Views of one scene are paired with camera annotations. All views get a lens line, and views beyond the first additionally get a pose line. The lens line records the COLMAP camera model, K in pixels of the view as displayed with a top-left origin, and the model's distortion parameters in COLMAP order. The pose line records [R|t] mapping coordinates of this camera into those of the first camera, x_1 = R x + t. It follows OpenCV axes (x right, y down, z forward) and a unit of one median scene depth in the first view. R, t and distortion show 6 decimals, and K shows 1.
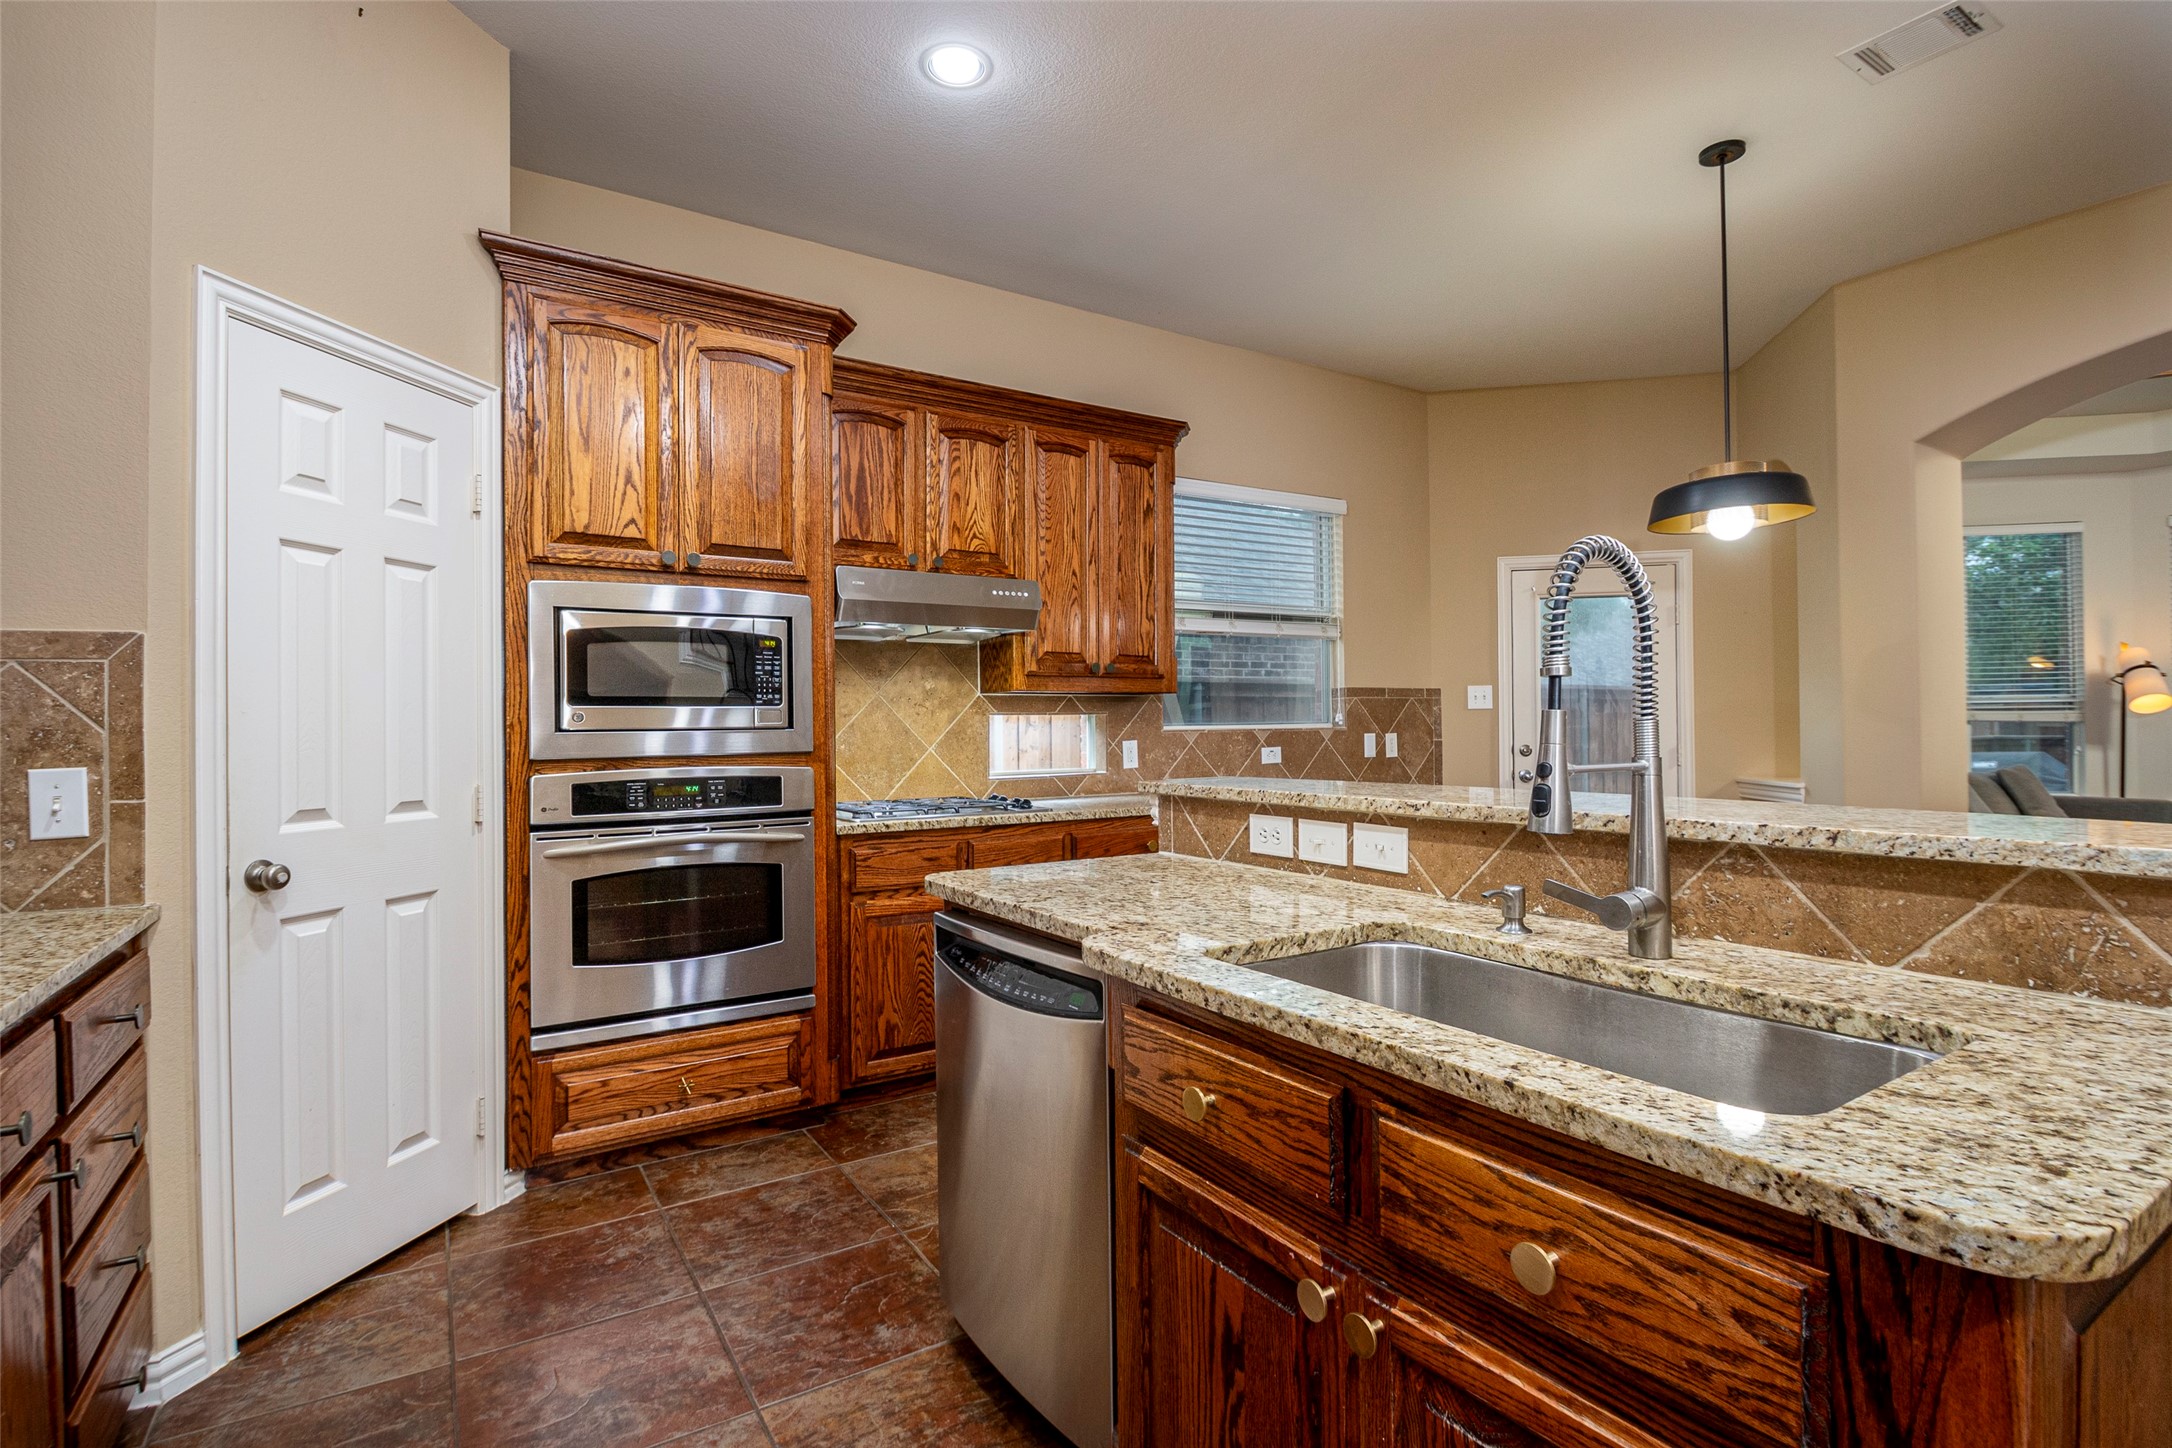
lens RADIAL K [[1018.5, 0, 1083.2], [0, 1018.5, 723.1], [0, 0, 1]] dist [-0.000322, -0.000231]
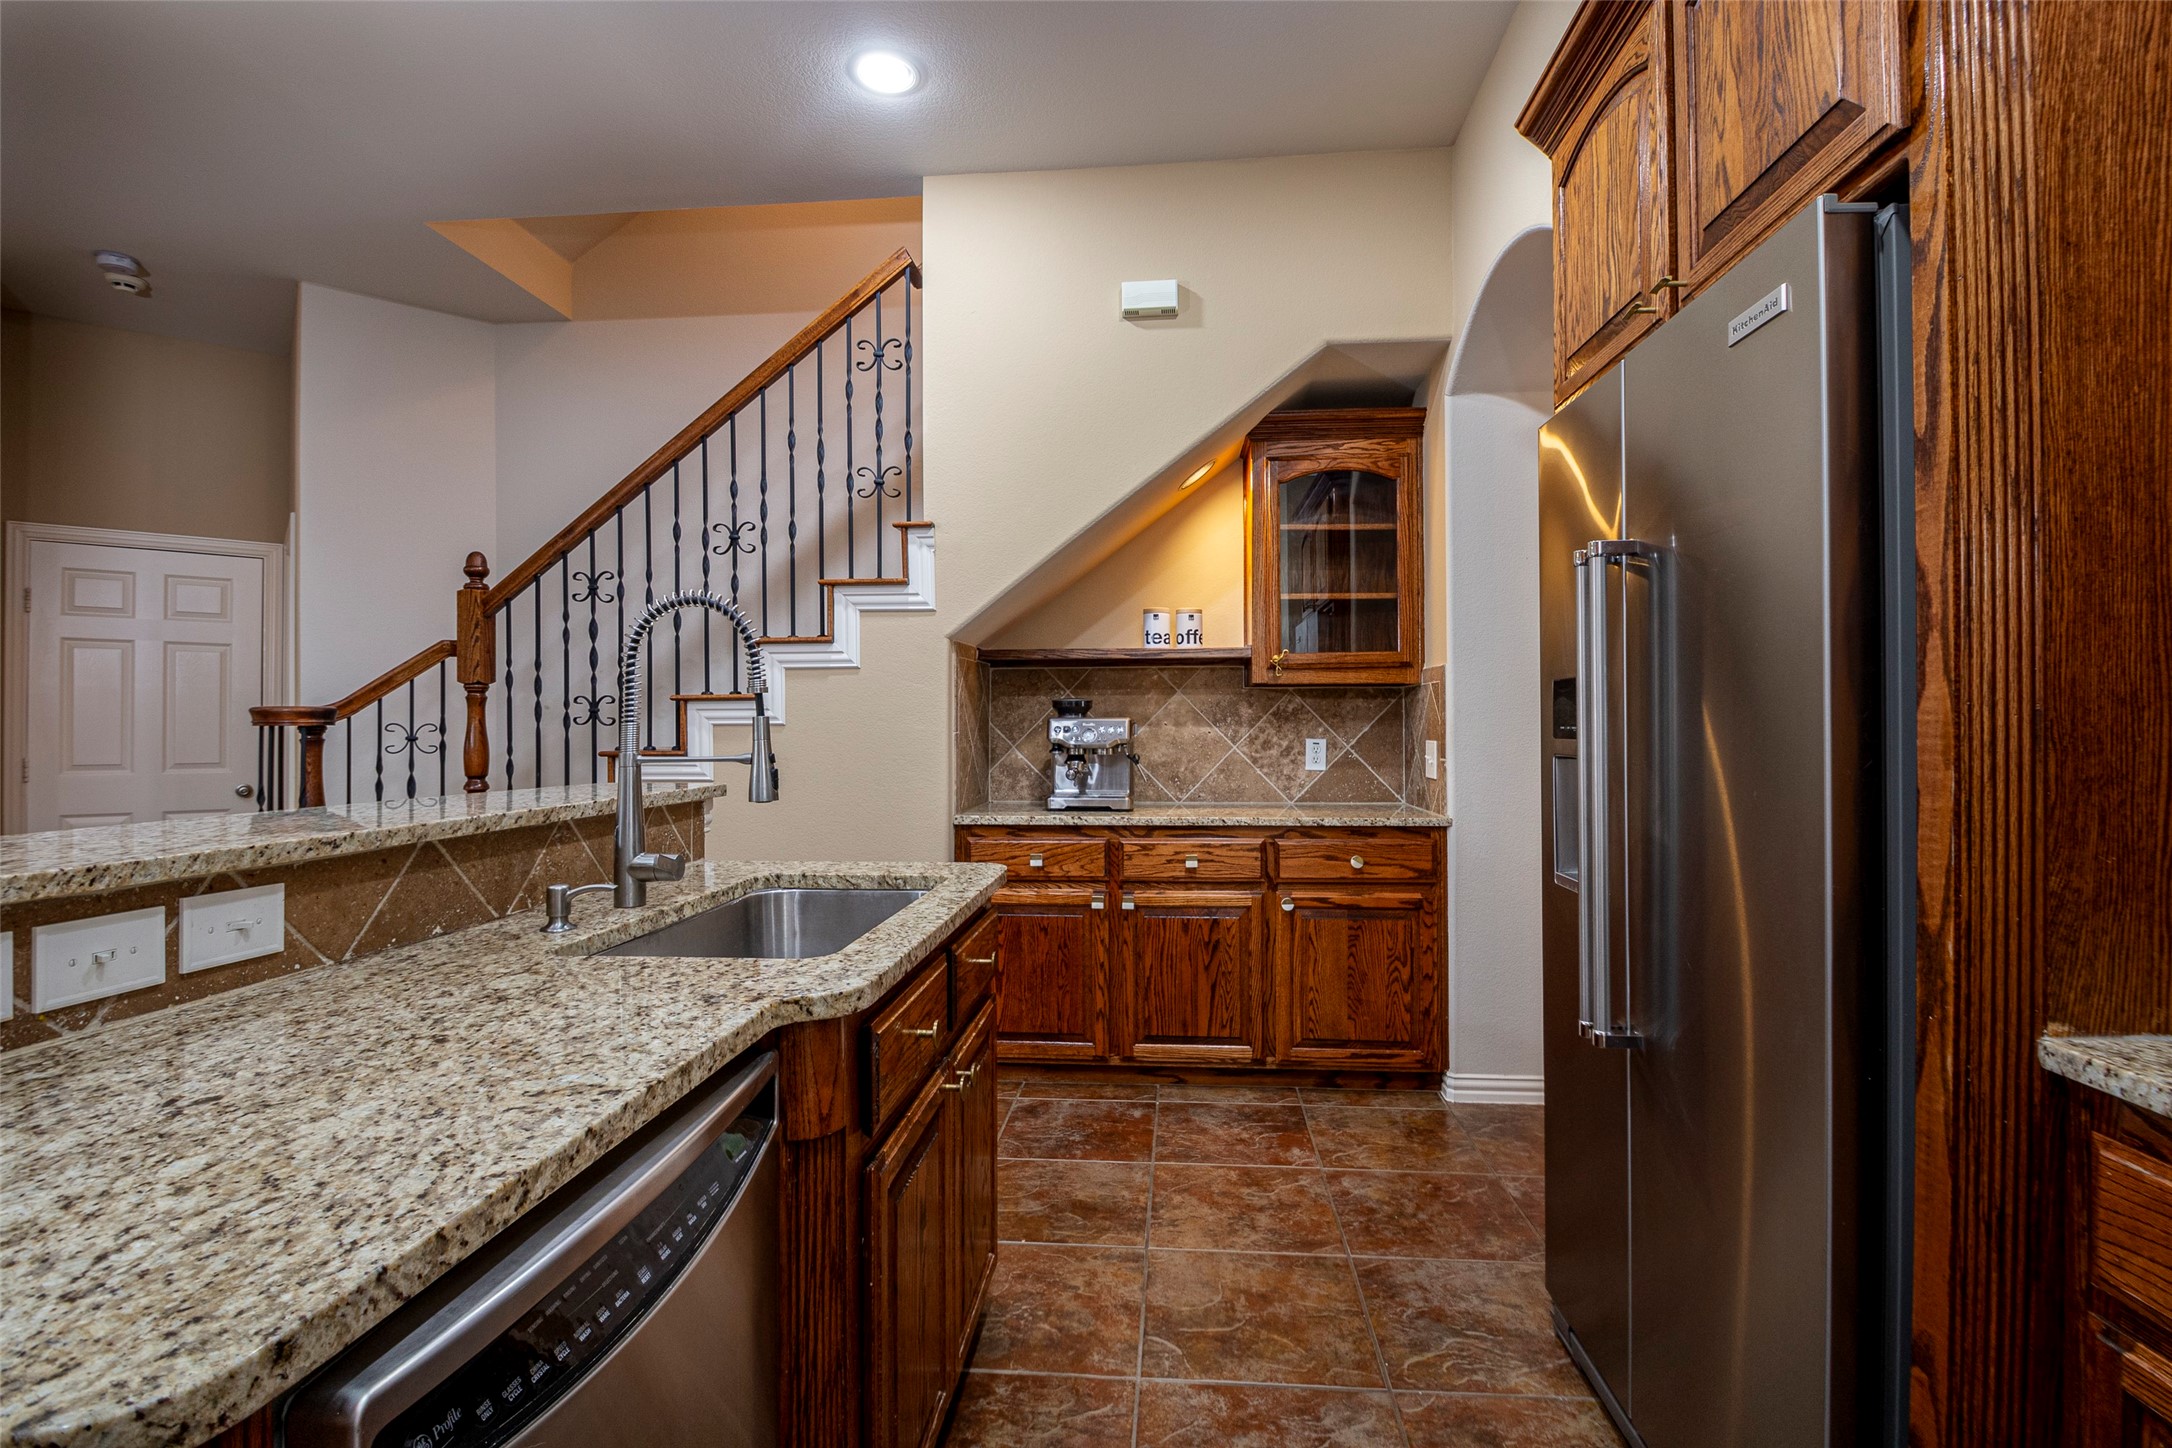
lens RADIAL K [[1018.5, 0, 1092.8], [0, 1018.5, 720.5], [0, 0, 1]] dist [-0.000322, -0.000231]
pose [[-0.780201, 0.013620, 0.625381, -0.487994], [0.011375, 0.999907, -0.007586, 0.008553], [-0.625426, 0.001195, -0.780283, 1.136030]]
